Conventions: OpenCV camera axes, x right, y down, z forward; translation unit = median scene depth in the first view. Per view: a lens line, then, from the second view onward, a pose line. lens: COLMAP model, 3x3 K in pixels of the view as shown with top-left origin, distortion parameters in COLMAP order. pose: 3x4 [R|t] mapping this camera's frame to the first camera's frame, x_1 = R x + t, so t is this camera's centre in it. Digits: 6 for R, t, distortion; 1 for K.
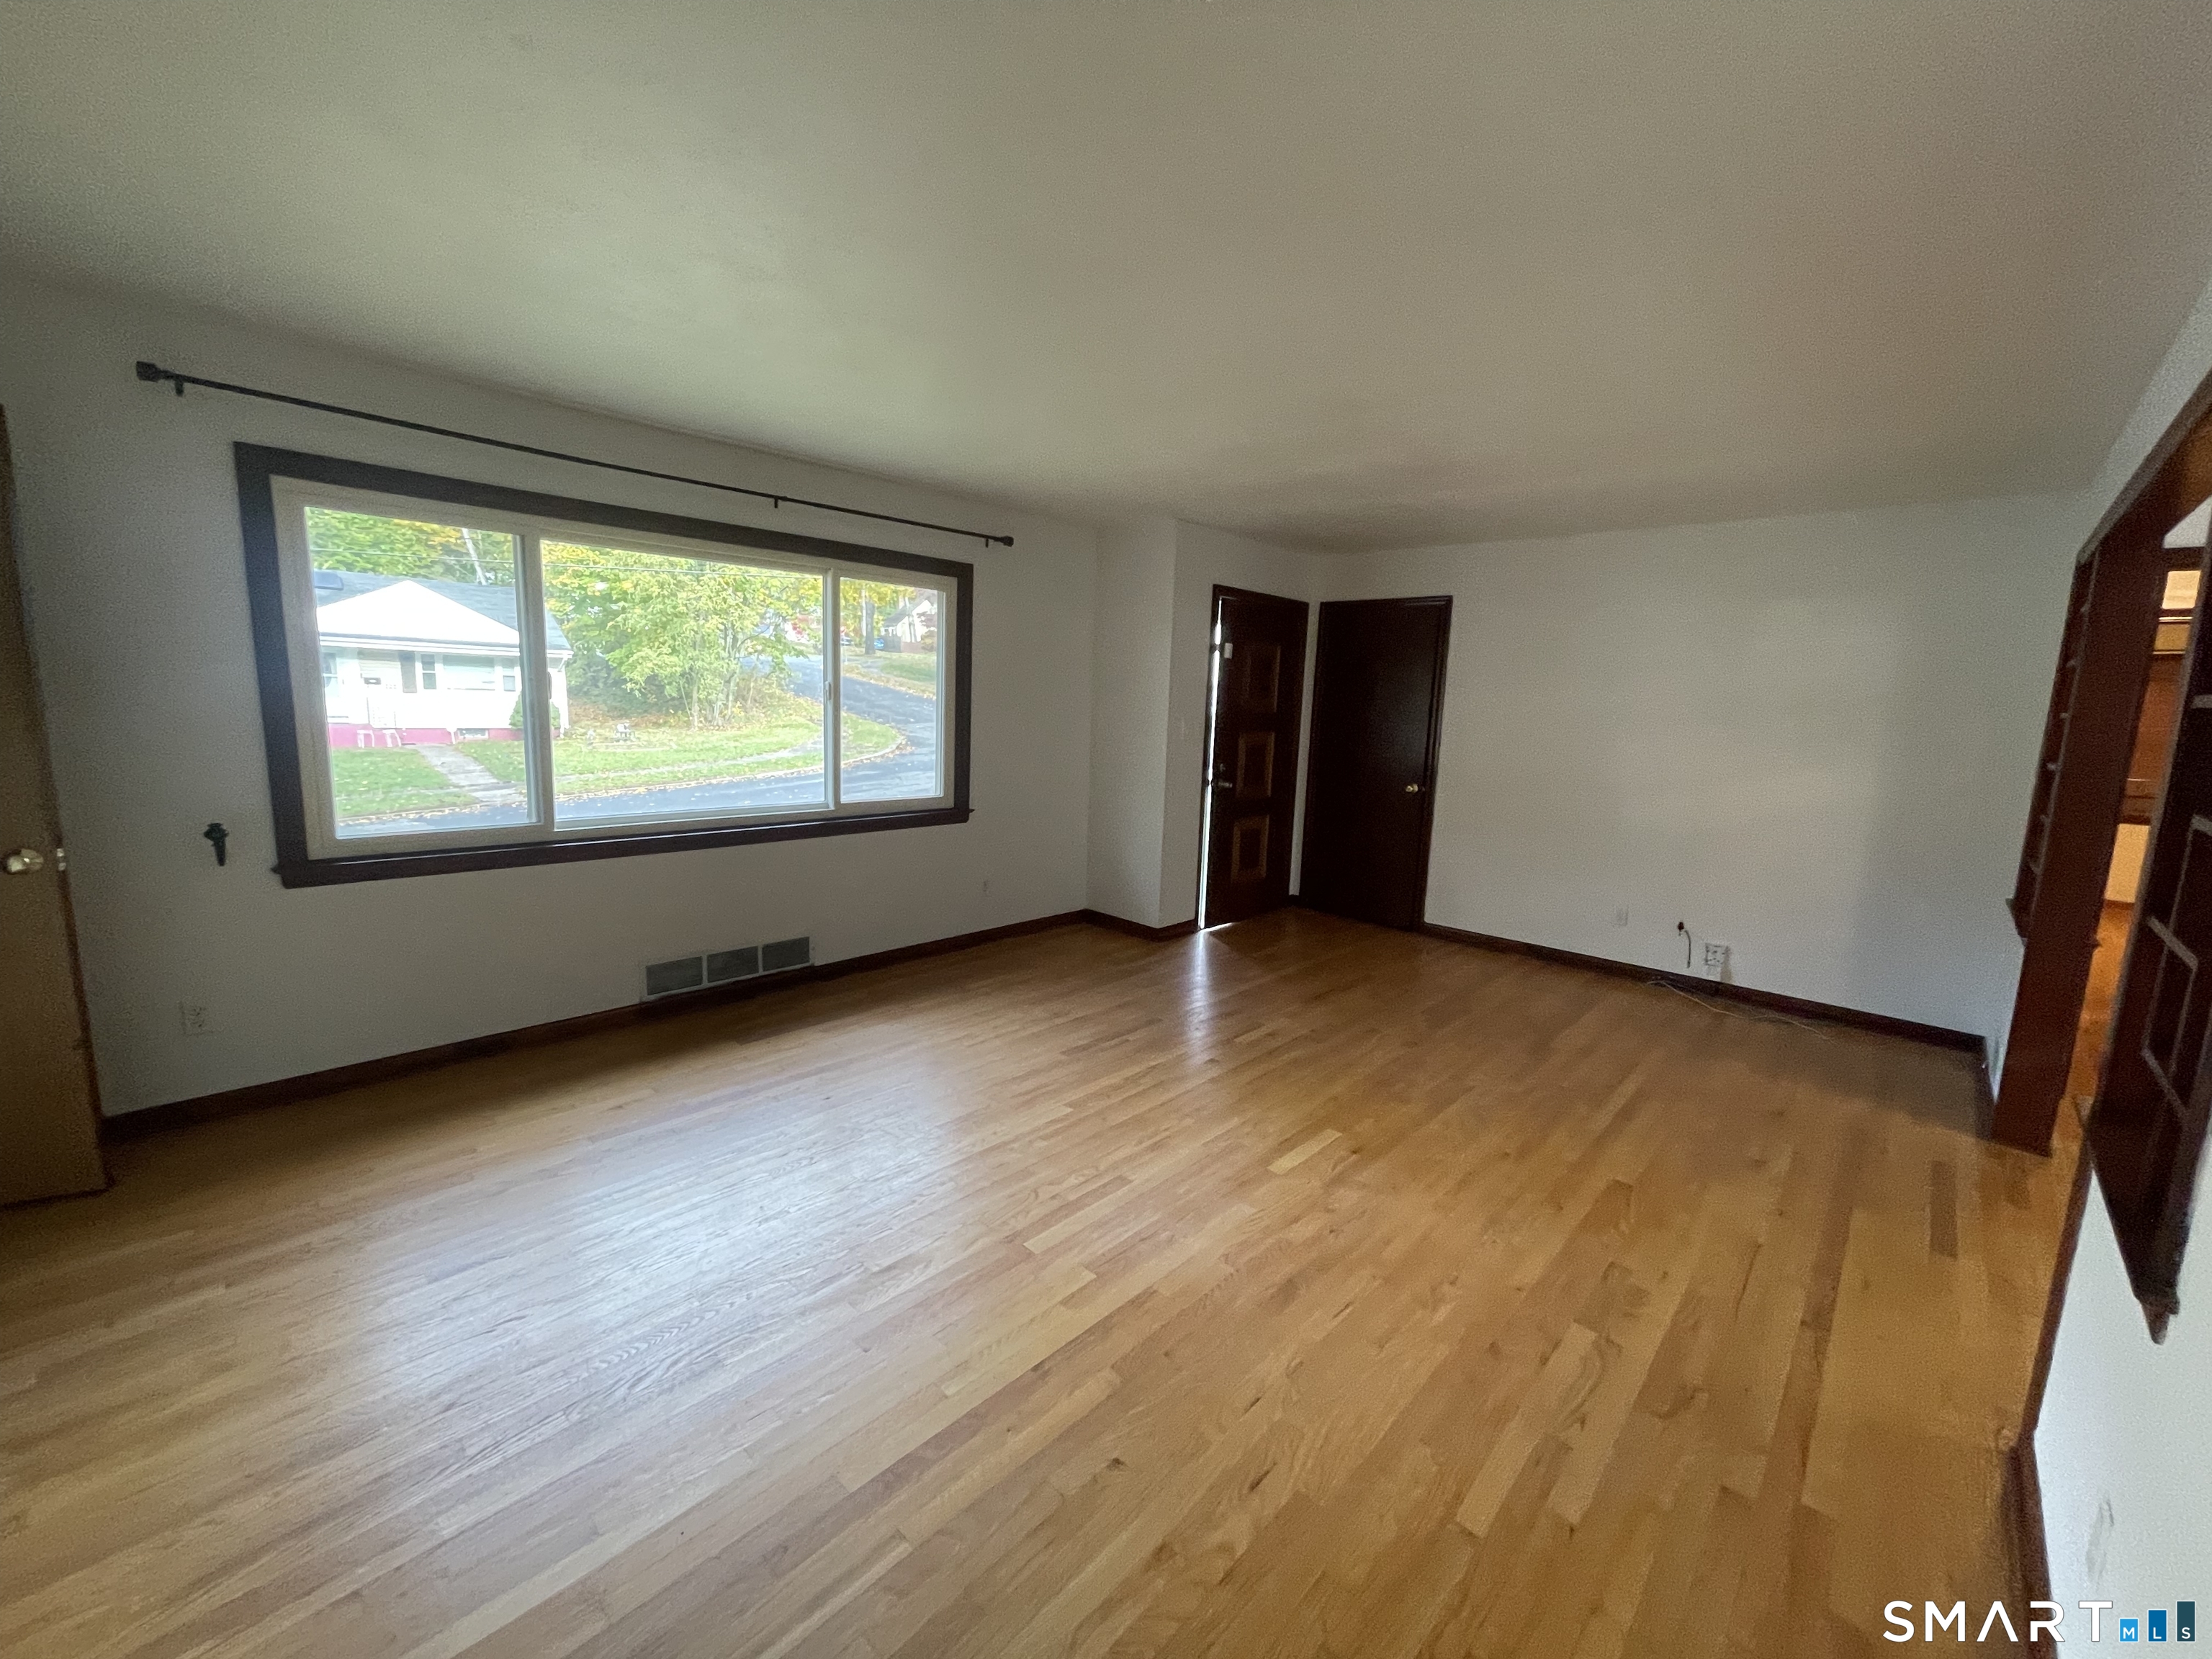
lens RADIAL K [[894.9, 0, 1110.7], [0, 894.9, 825.4], [0, 0, 1]] dist [0.003359, -0.000010]
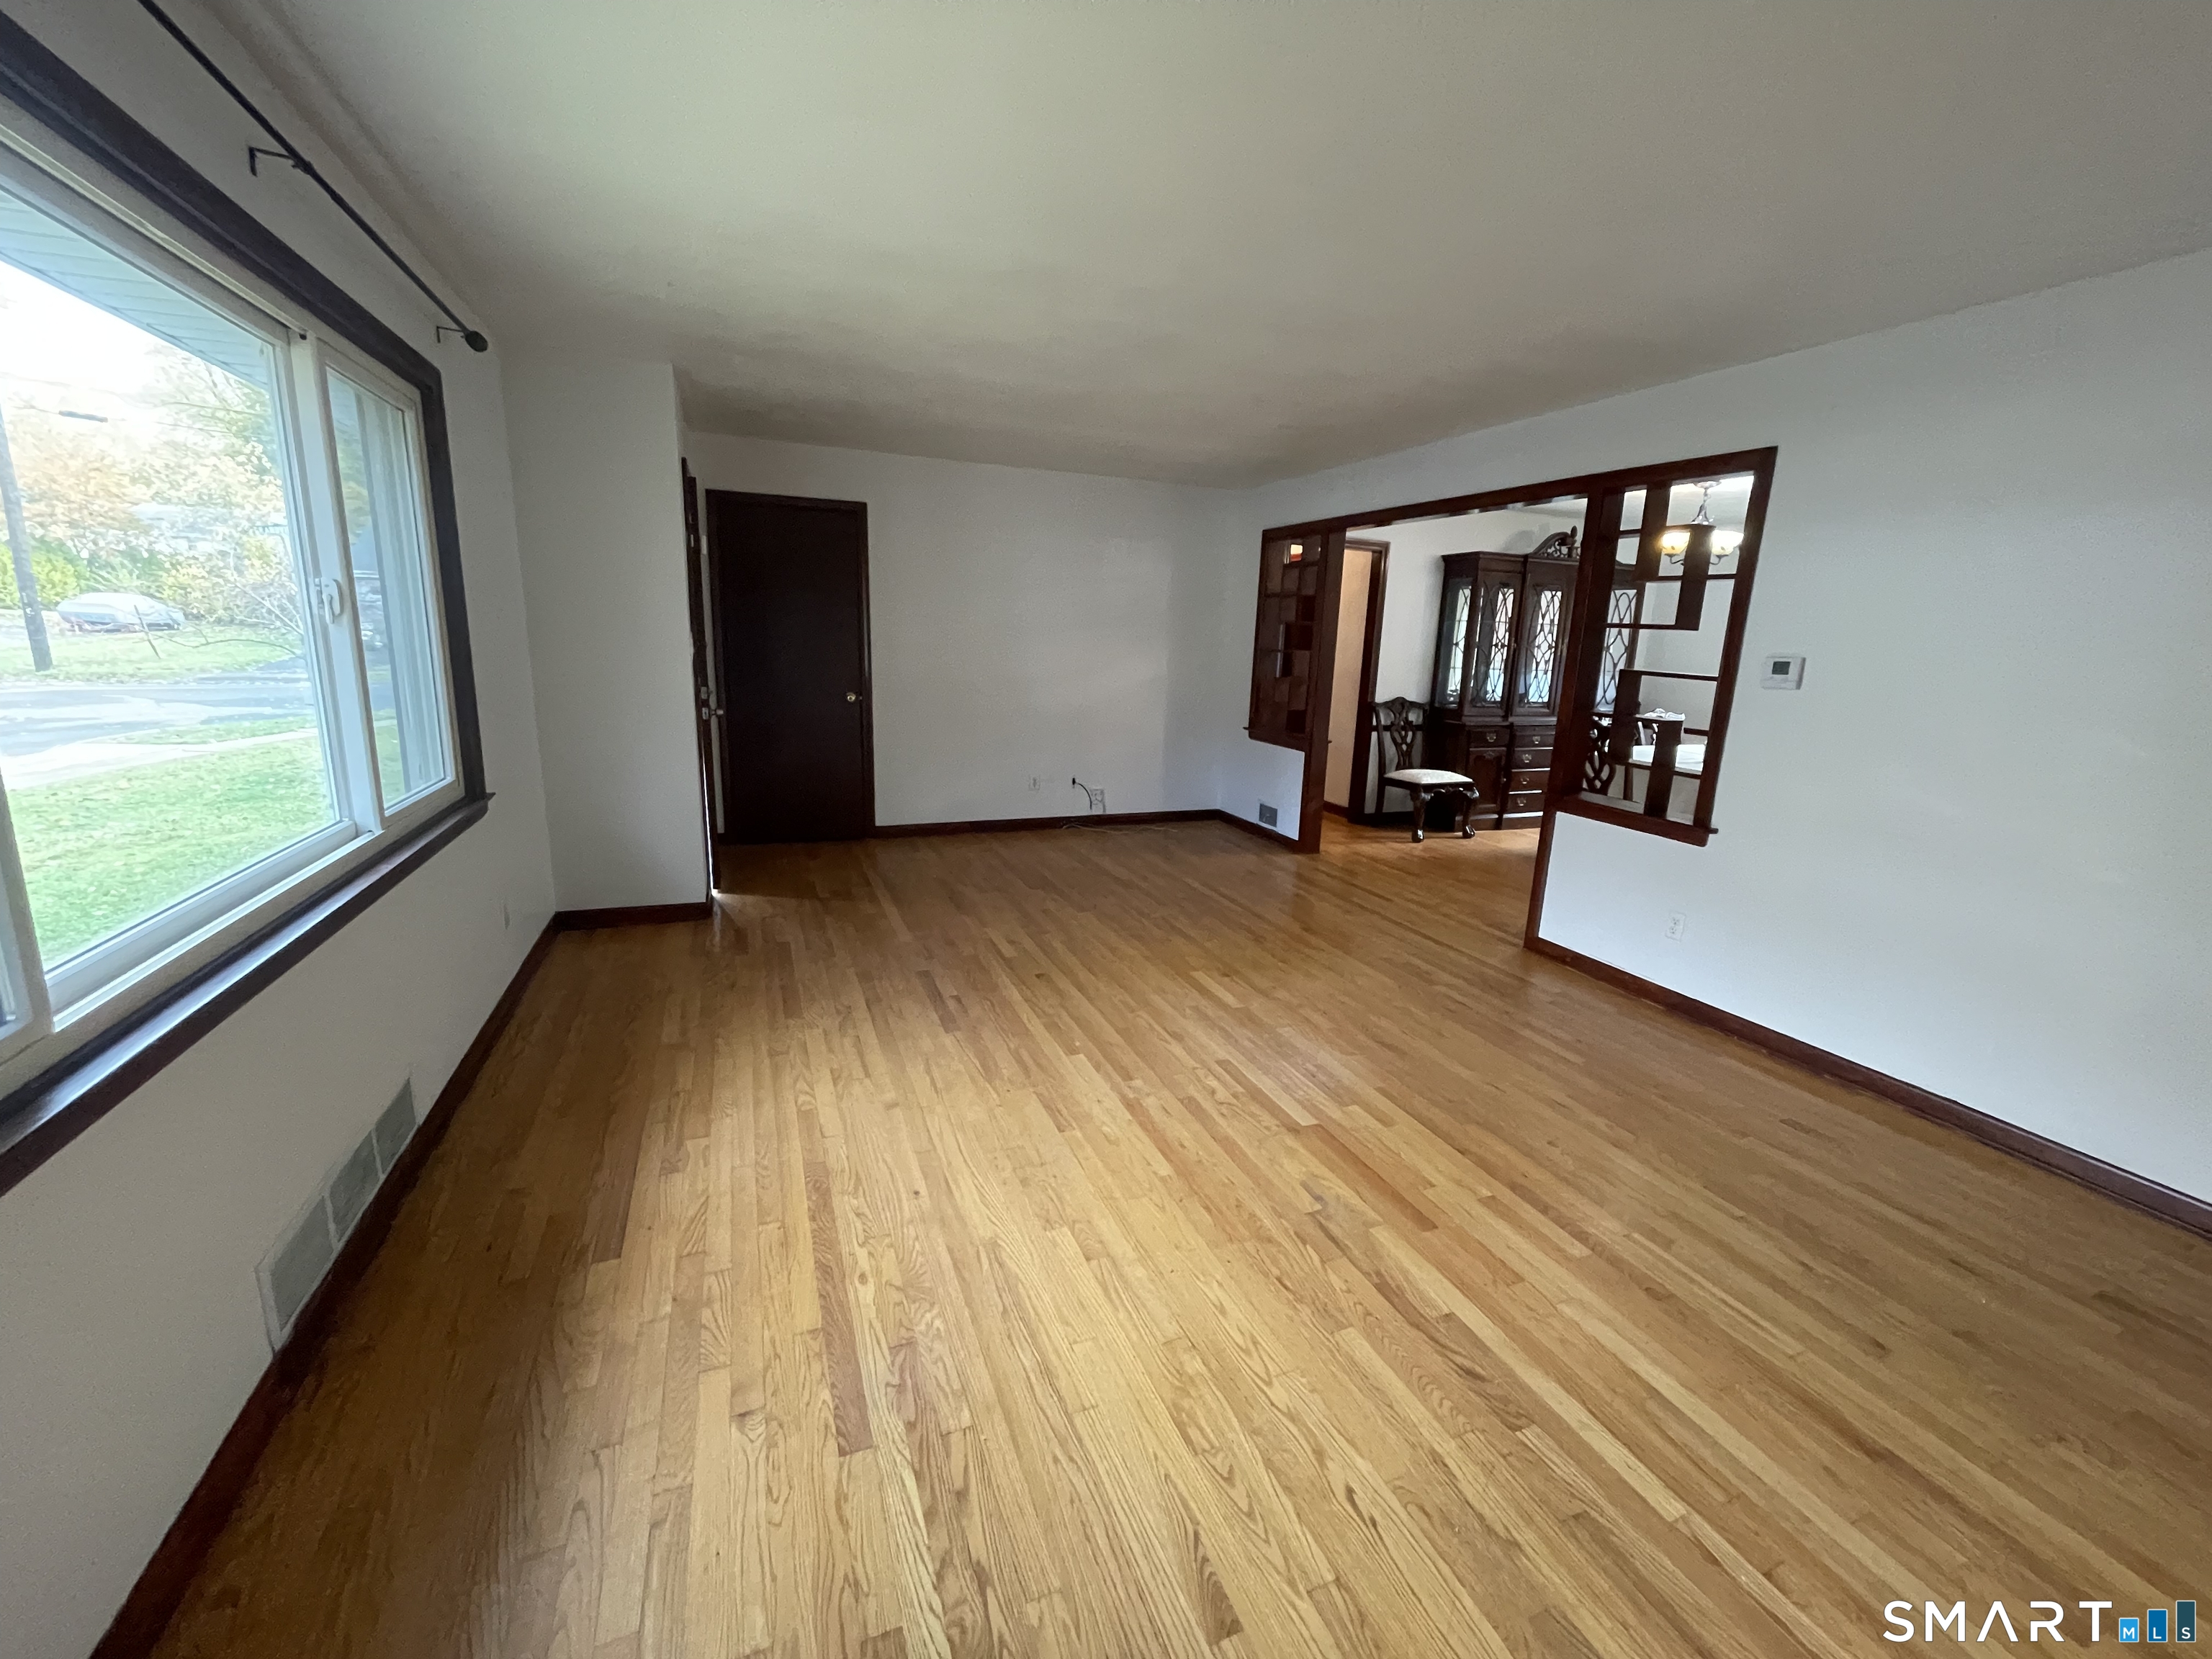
lens RADIAL K [[894.9, 0, 1124.3], [0, 894.9, 828.9], [0, 0, 1]] dist [0.003359, -0.000010]
pose [[0.408184, -0.219985, 0.885998, -0.797842], [0.114718, 0.975199, 0.189282, -0.091206], [-0.905663, 0.024378, 0.423296, 0.532346]]
